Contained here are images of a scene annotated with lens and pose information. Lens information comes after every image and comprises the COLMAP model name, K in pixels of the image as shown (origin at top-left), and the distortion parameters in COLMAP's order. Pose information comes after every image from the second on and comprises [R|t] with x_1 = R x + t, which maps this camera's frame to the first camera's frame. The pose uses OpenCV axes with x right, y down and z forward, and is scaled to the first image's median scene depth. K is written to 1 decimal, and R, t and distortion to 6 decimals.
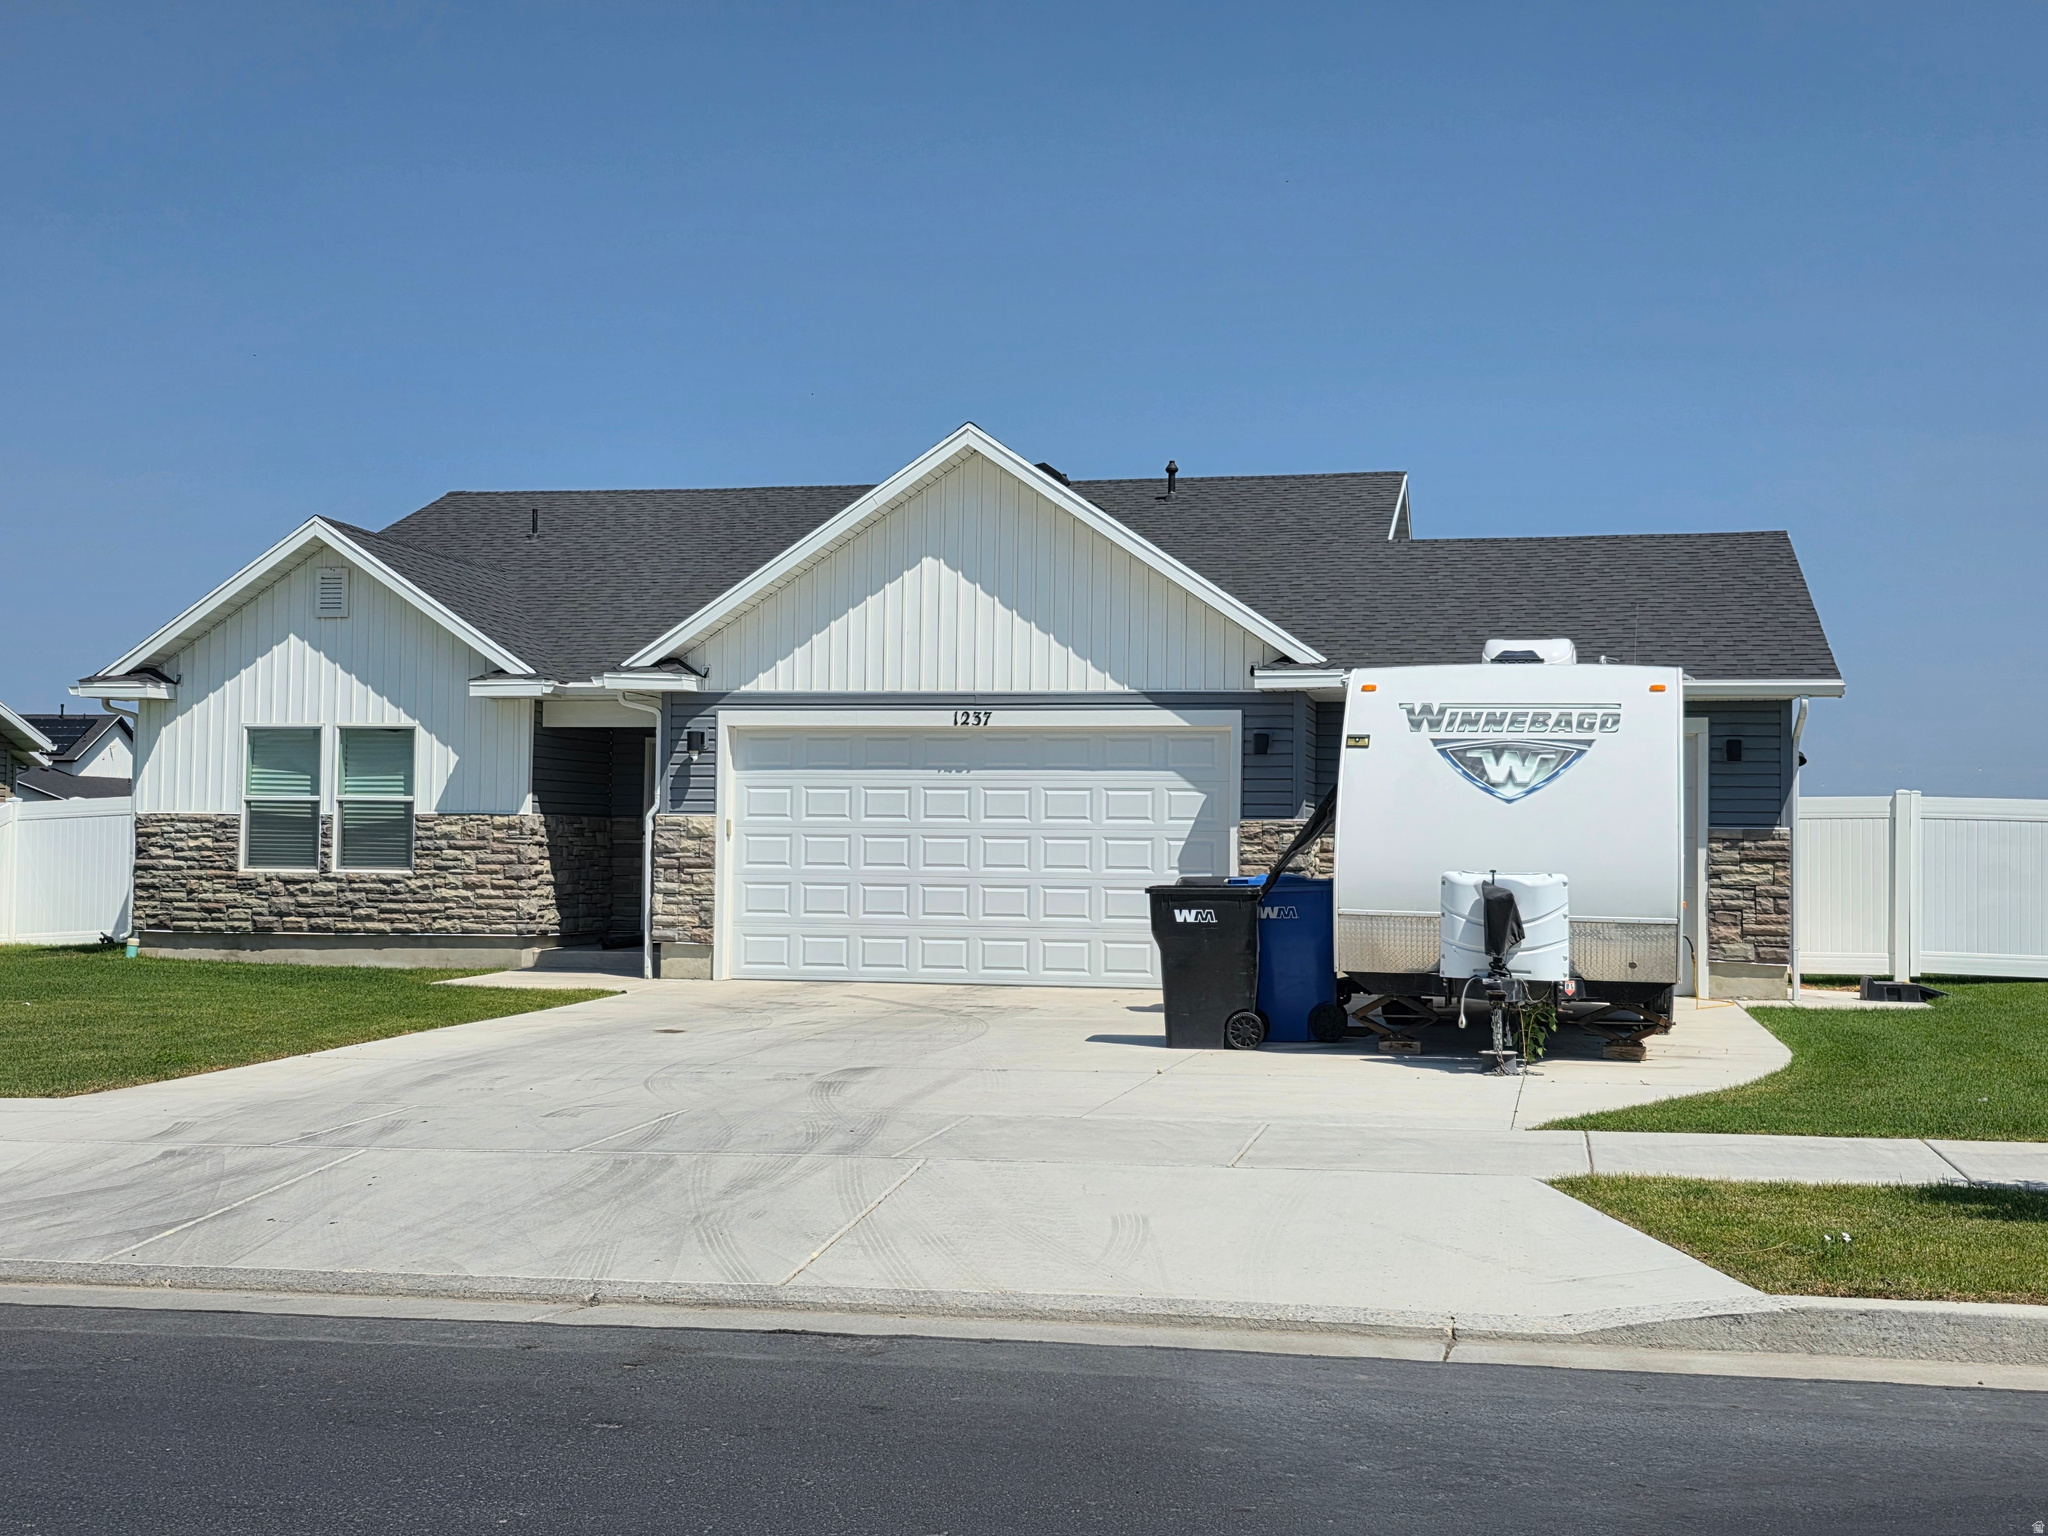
lens RADIAL K [[2348.9, 0, 1024.3], [0, 2348.9, 760.8], [0, 0, 1]] dist [0.058485, 0.000000]
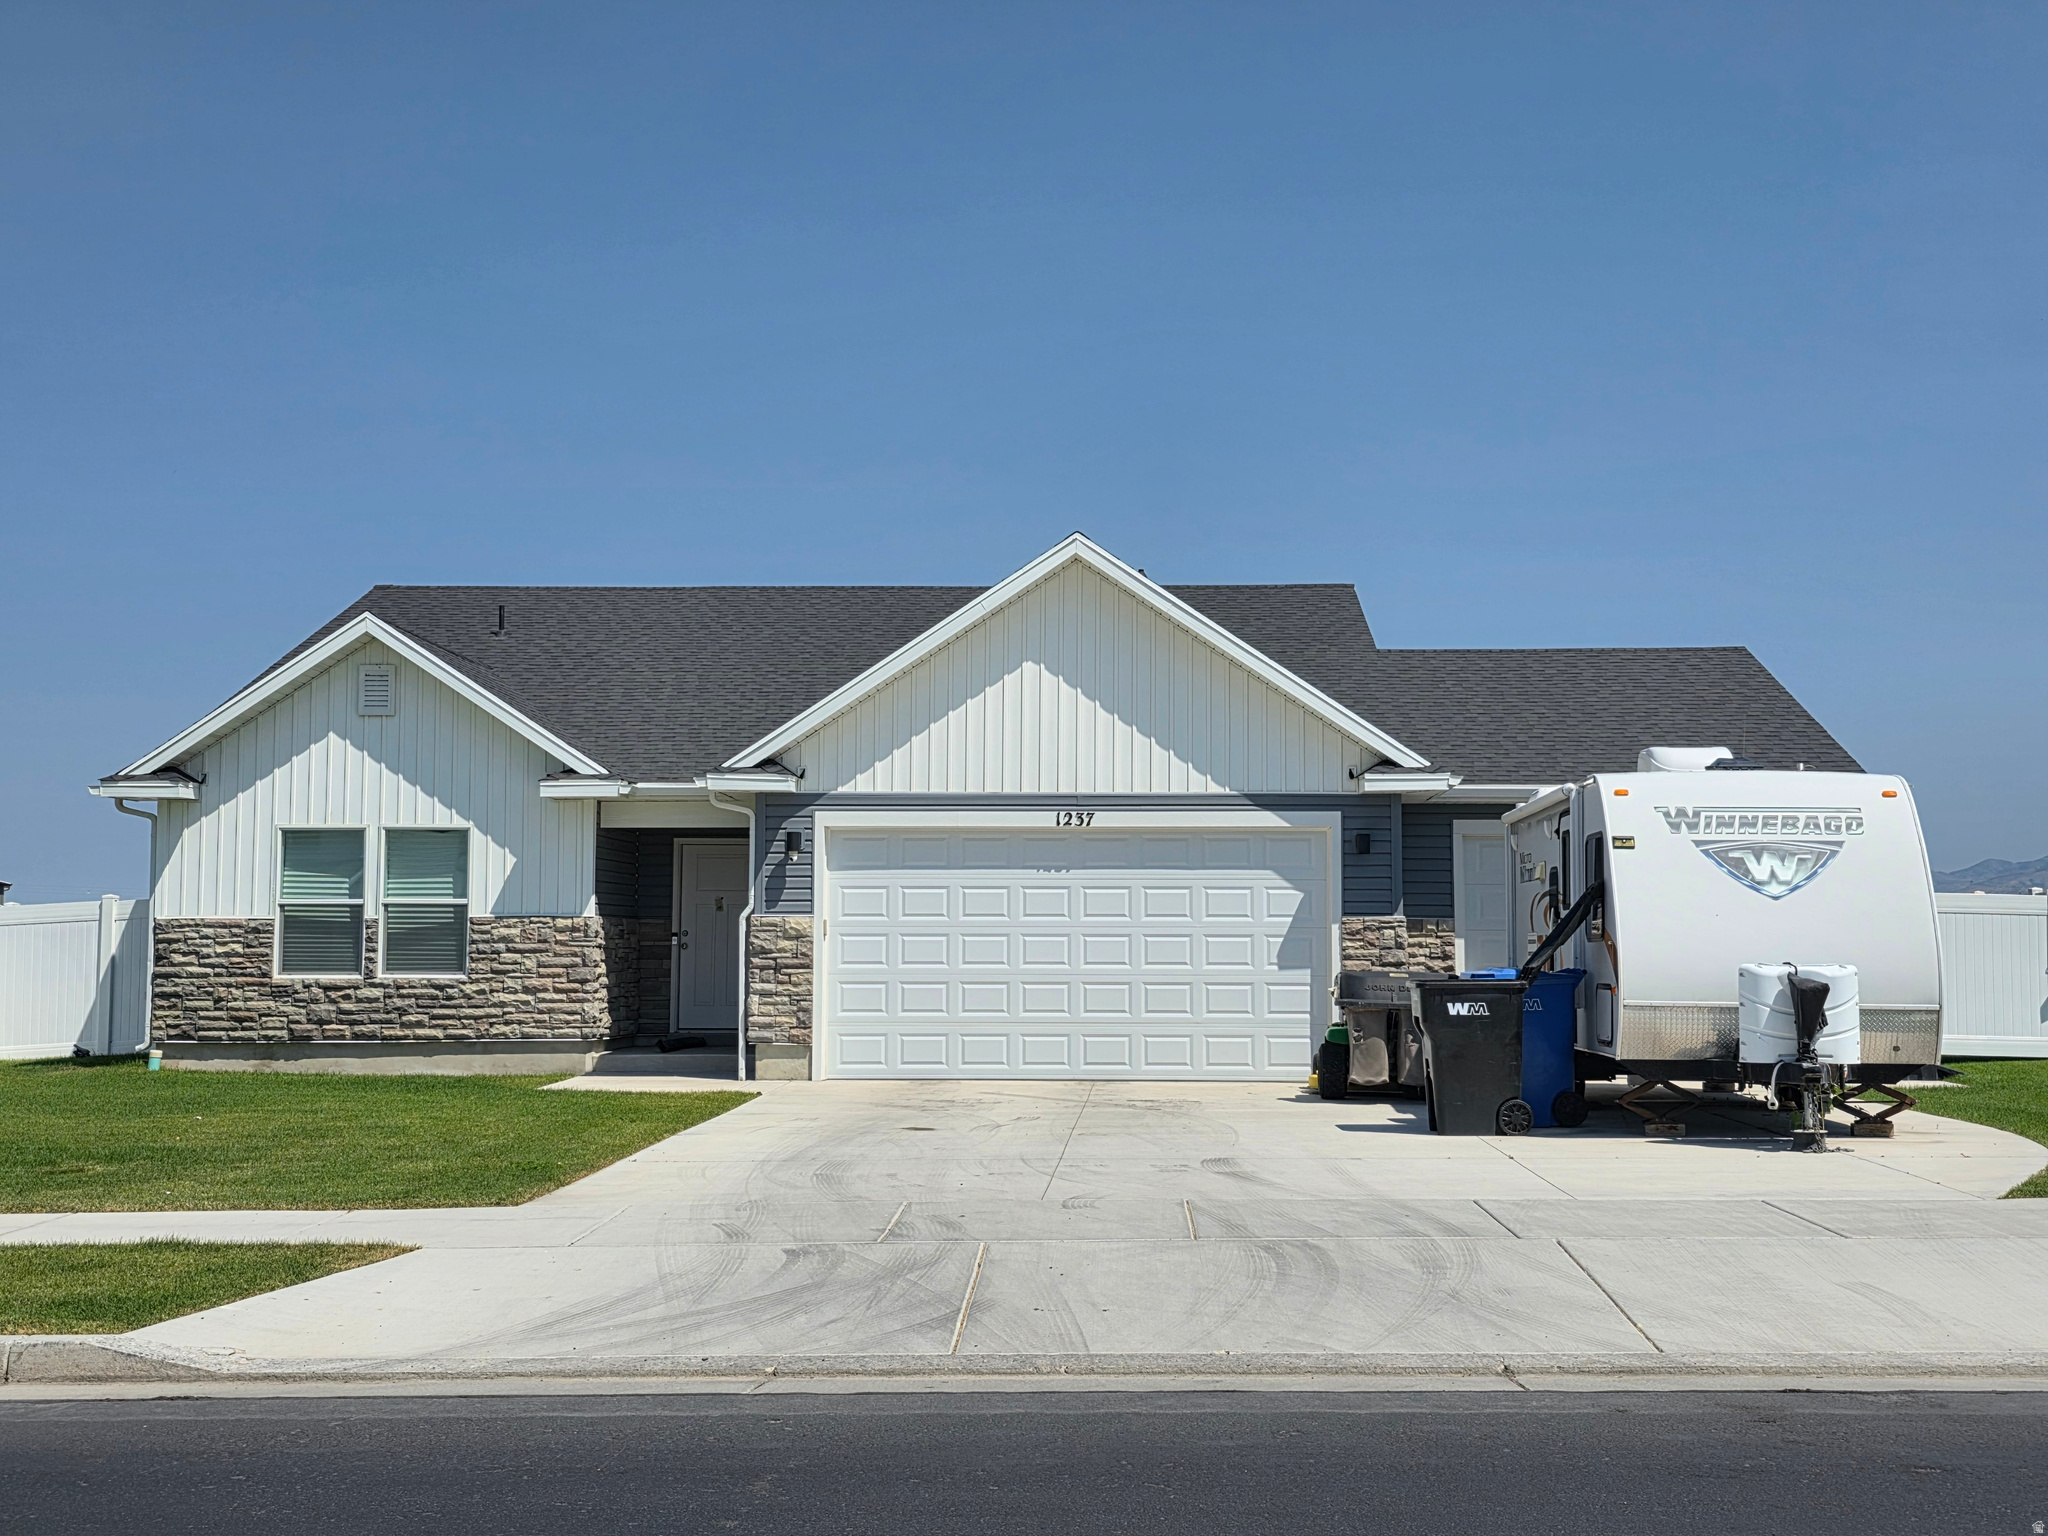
lens RADIAL K [[2348.9, 0, 1022.8], [0, 2348.9, 774.7], [0, 0, 1]] dist [0.058485, 0.000000]
pose [[0.984326, 0.003408, 0.176325, -0.220127], [0.002801, 0.999385, -0.034955, -0.001693], [-0.176336, 0.034901, 0.983711, -0.004274]]
